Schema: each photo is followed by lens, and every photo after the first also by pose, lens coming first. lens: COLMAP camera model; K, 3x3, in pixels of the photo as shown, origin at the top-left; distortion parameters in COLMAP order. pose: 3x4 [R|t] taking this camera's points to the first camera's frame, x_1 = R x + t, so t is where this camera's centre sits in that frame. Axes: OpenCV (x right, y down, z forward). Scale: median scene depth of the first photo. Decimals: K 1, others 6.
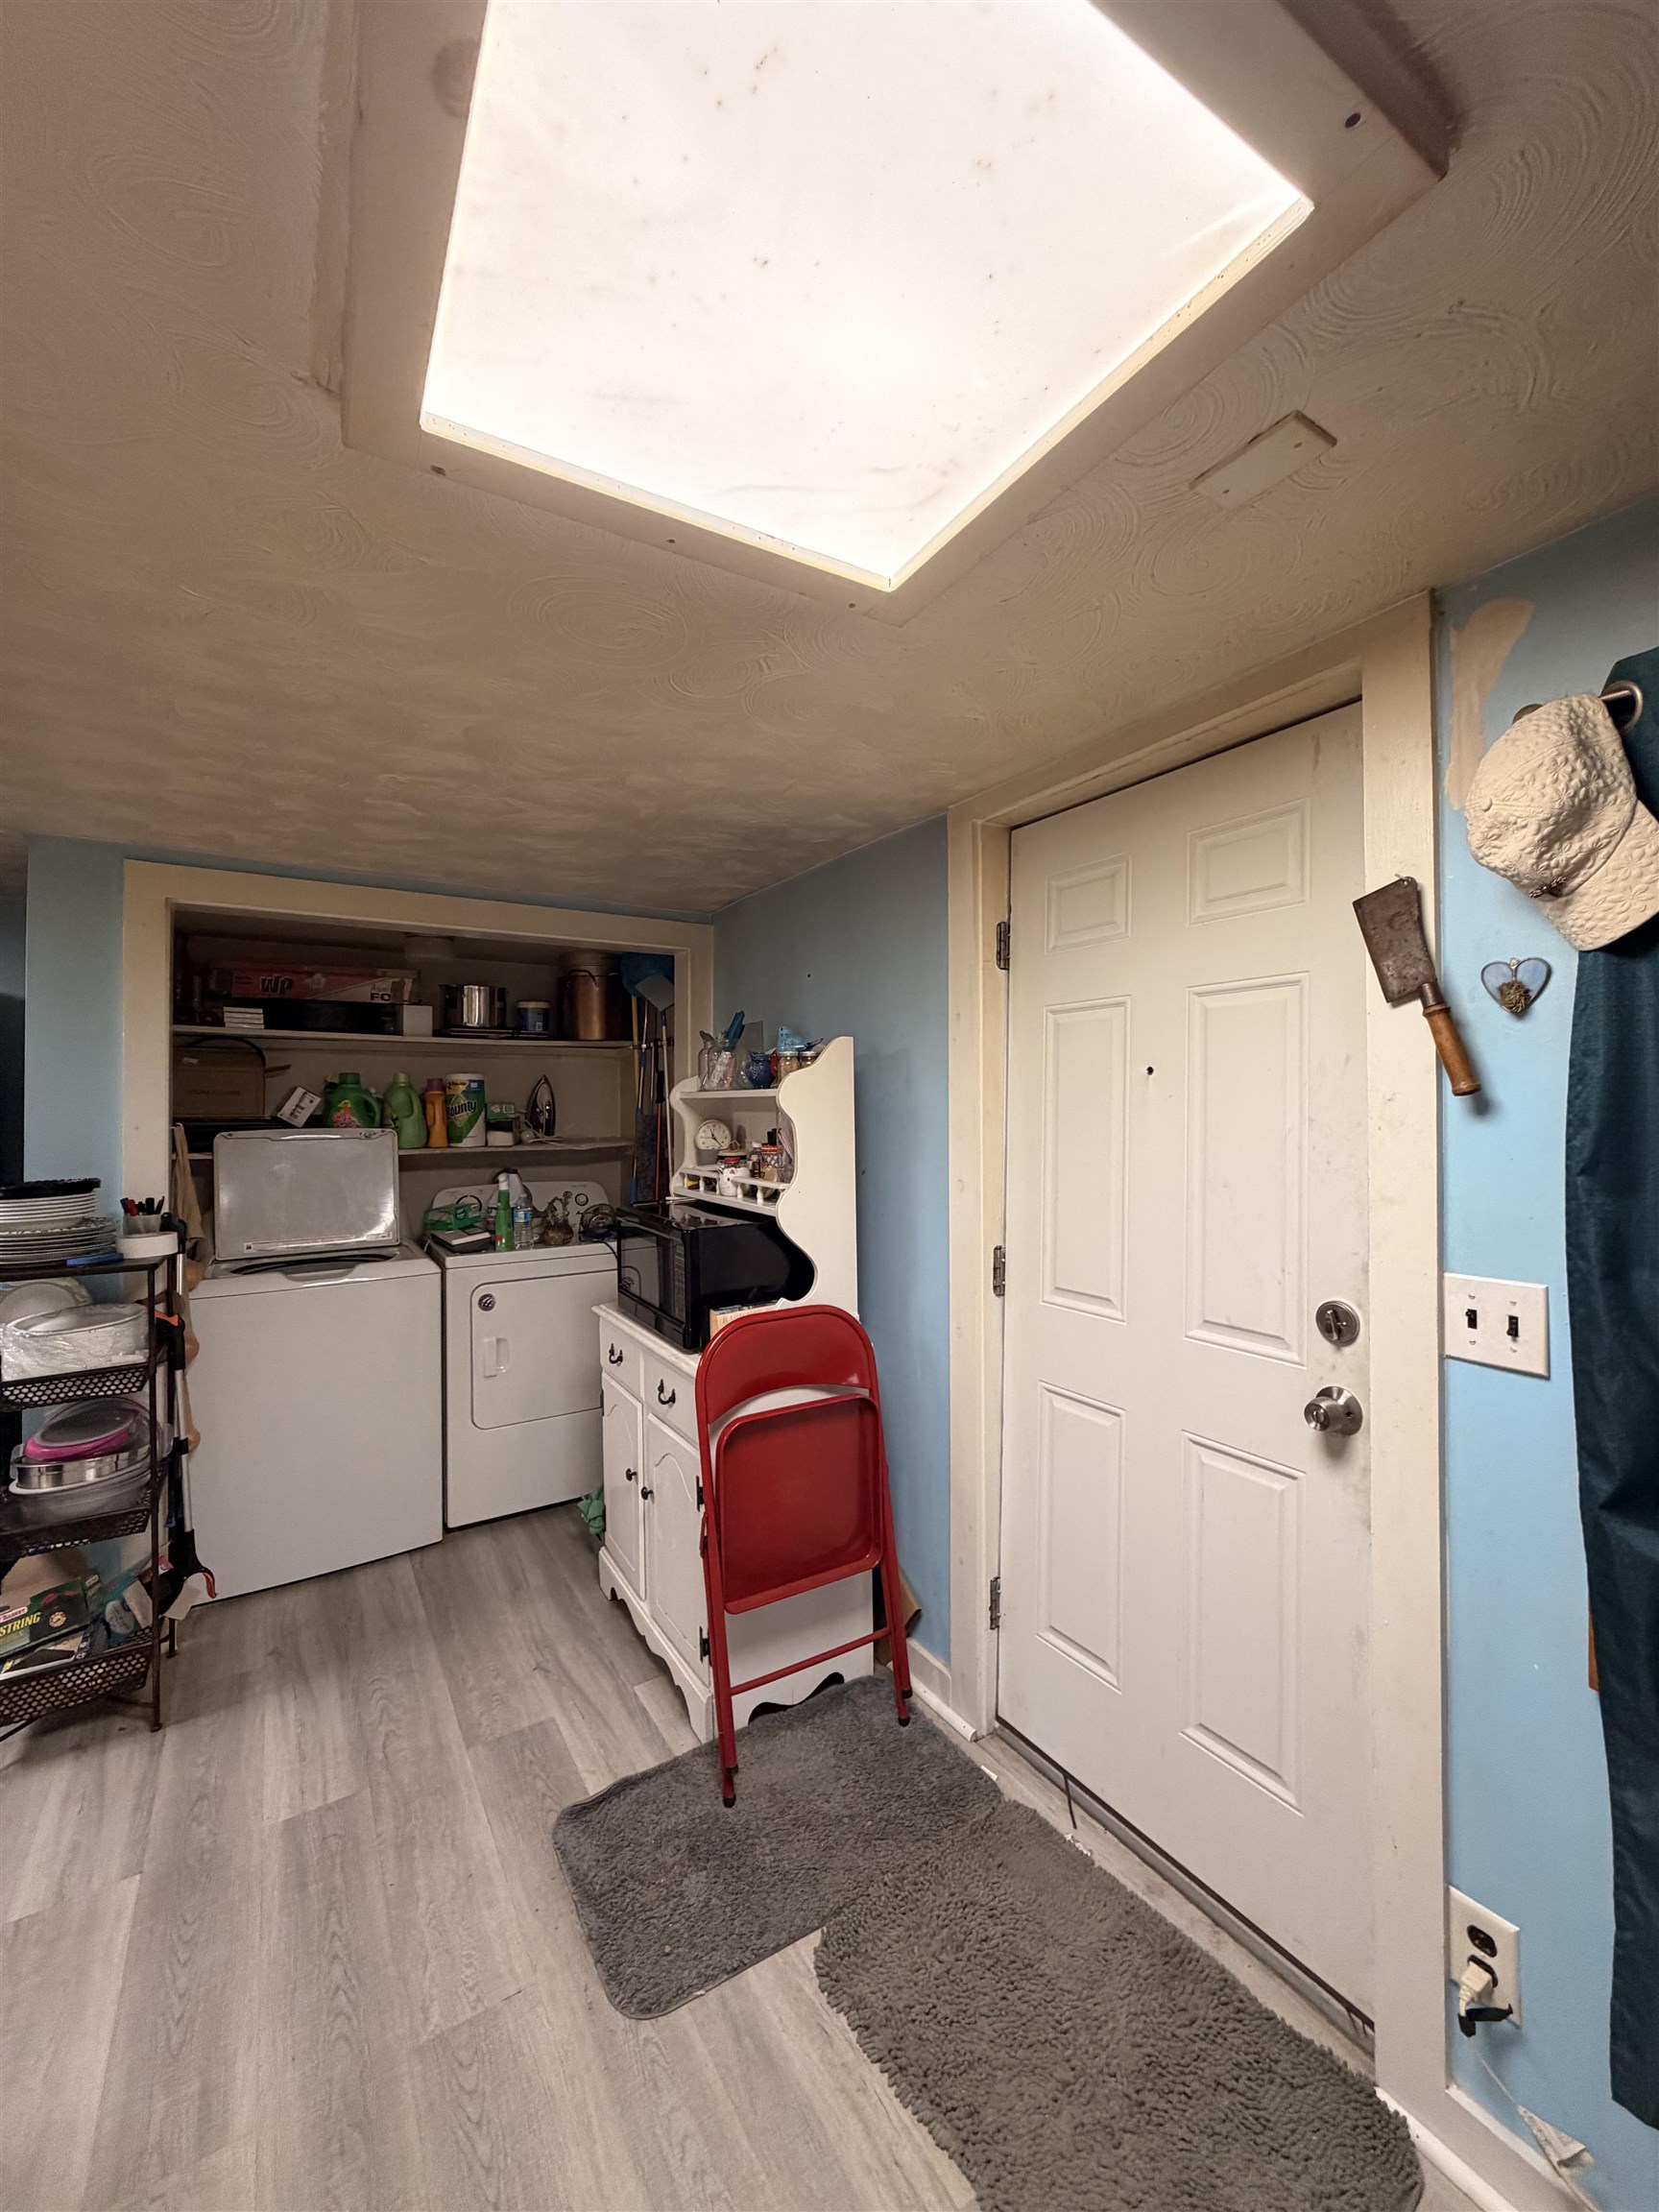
lens RADIAL K [[881.4, 0, 832.7], [0, 881.4, 1110.9], [0, 0, 1]] dist [0.000046, 0.000448]
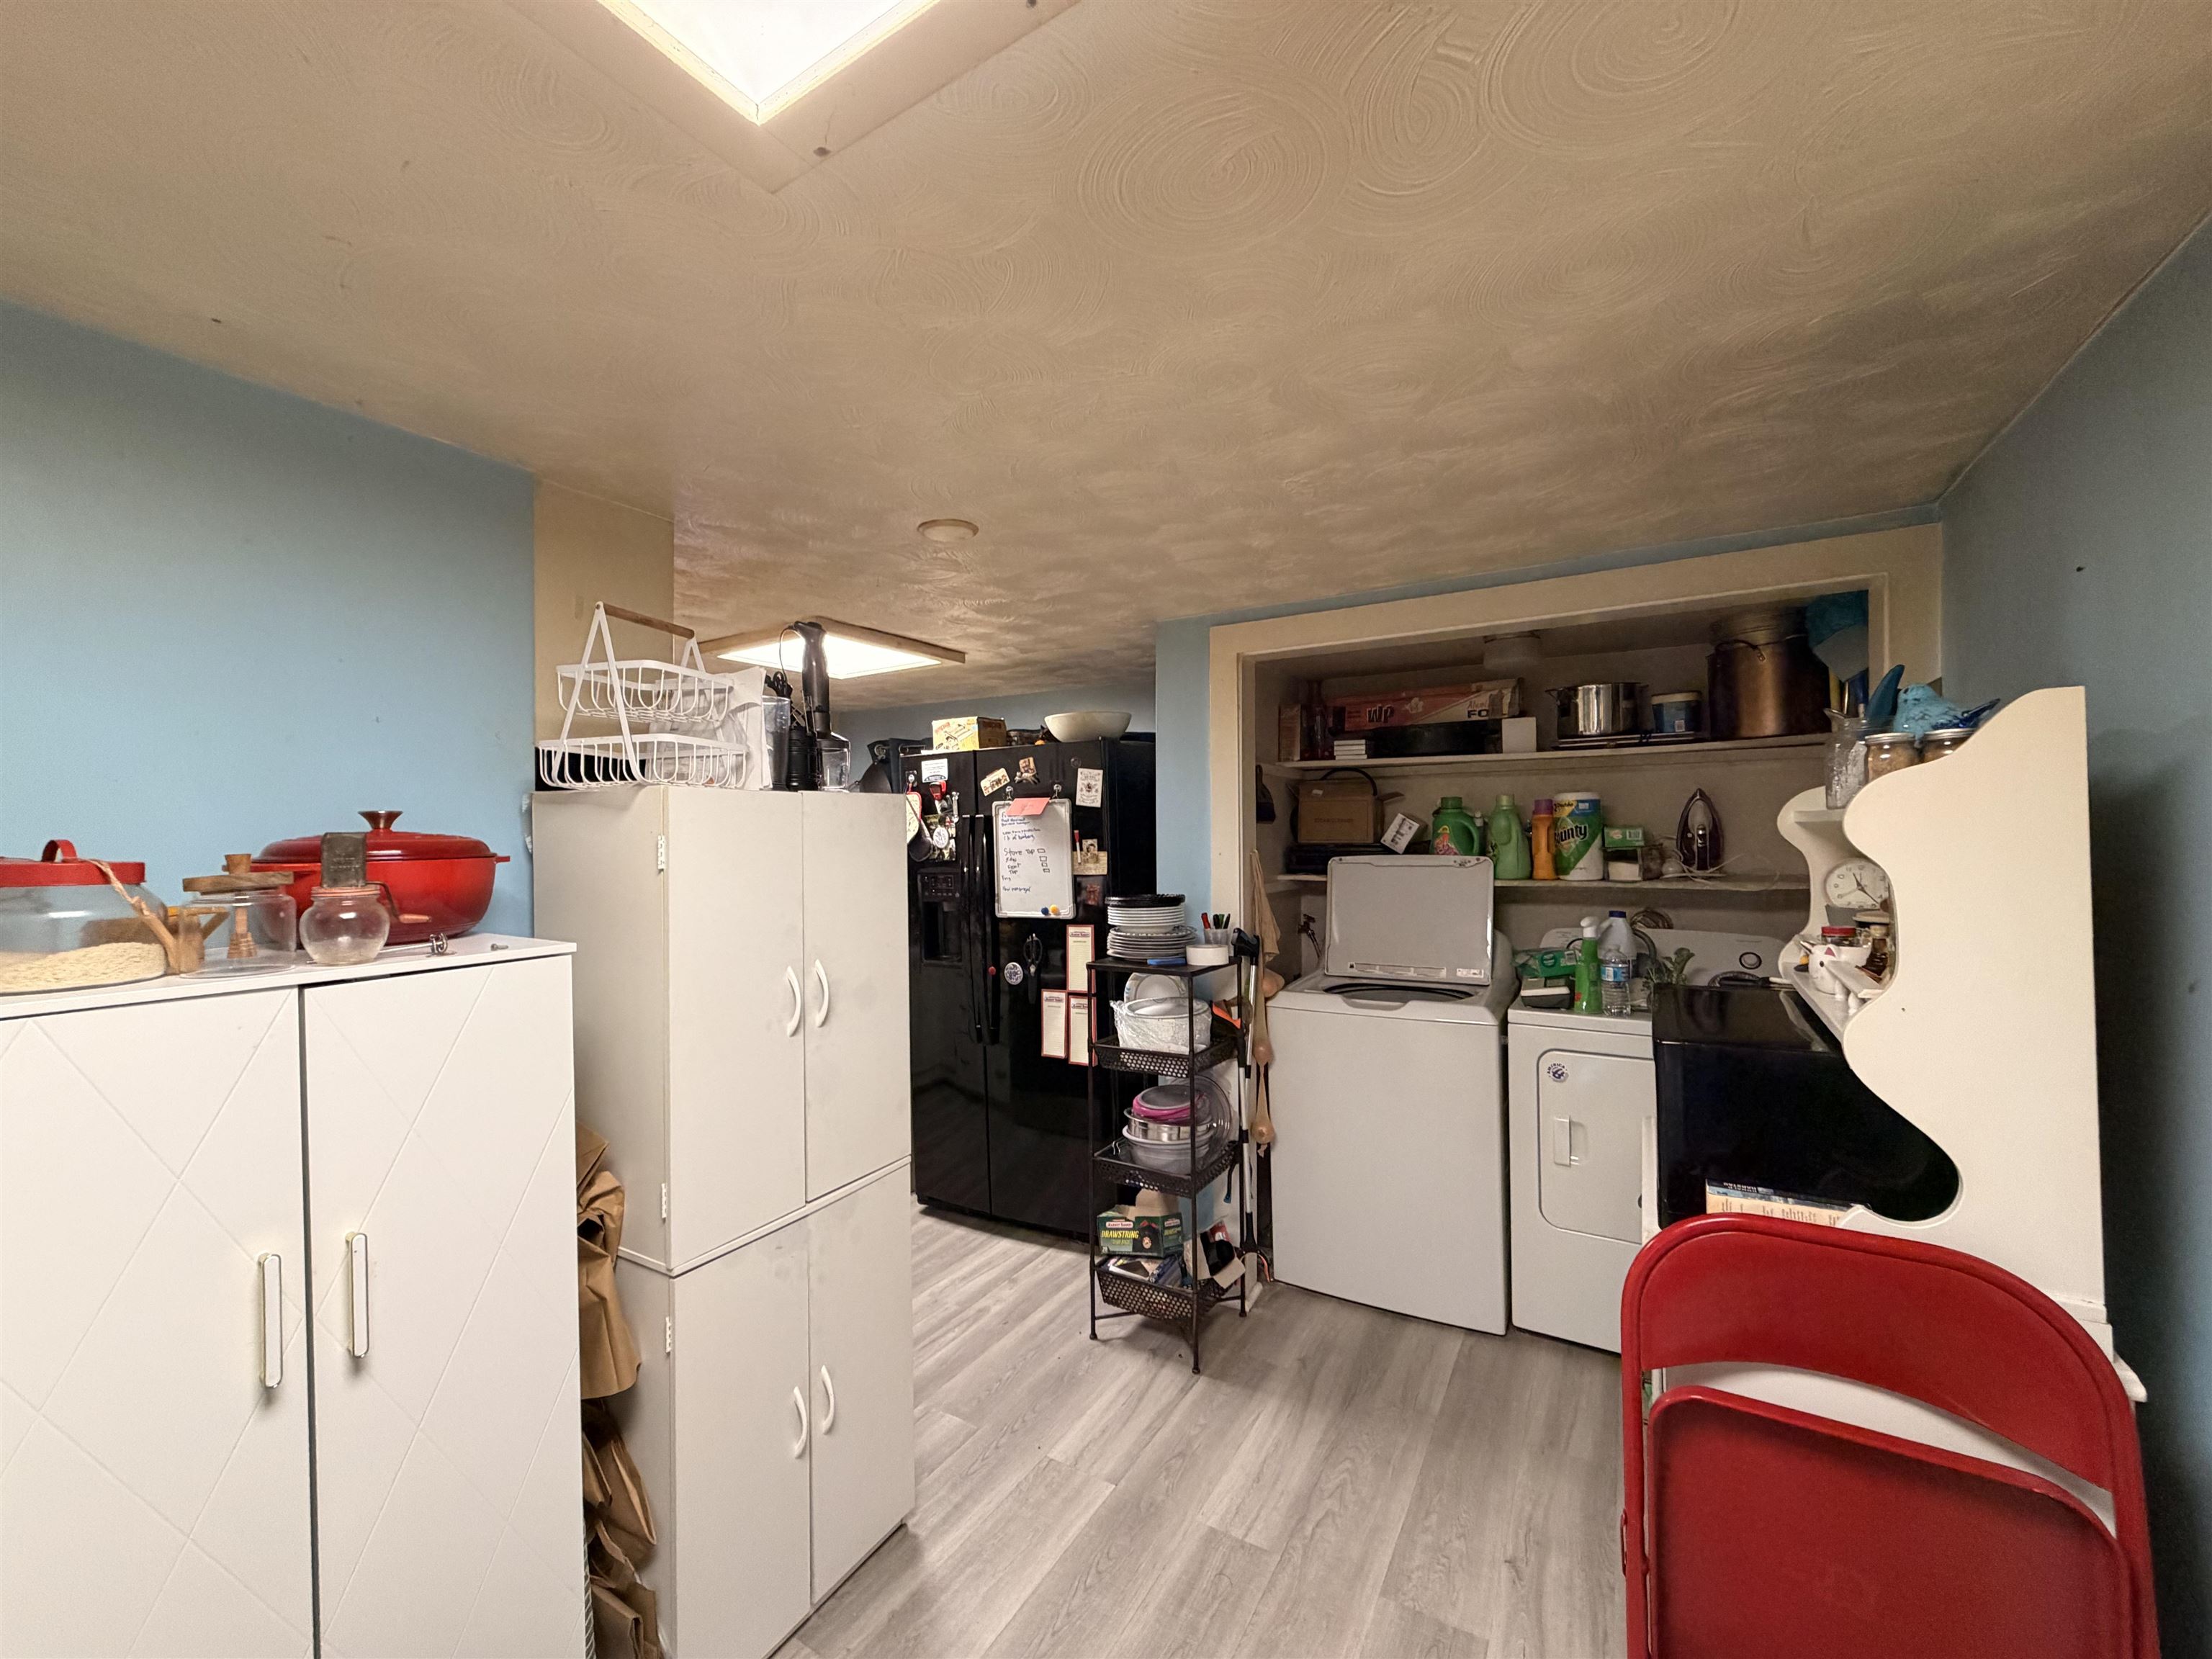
lens RADIAL K [[881.4, 0, 1094.3], [0, 881.4, 838.9], [0, 0, 1]] dist [0.000046, 0.000448]
pose [[0.445503, 0.004840, -0.895268, 0.212272], [0.006772, 0.999939, 0.008776, -0.014093], [0.895255, -0.009973, 0.445442, 0.368316]]
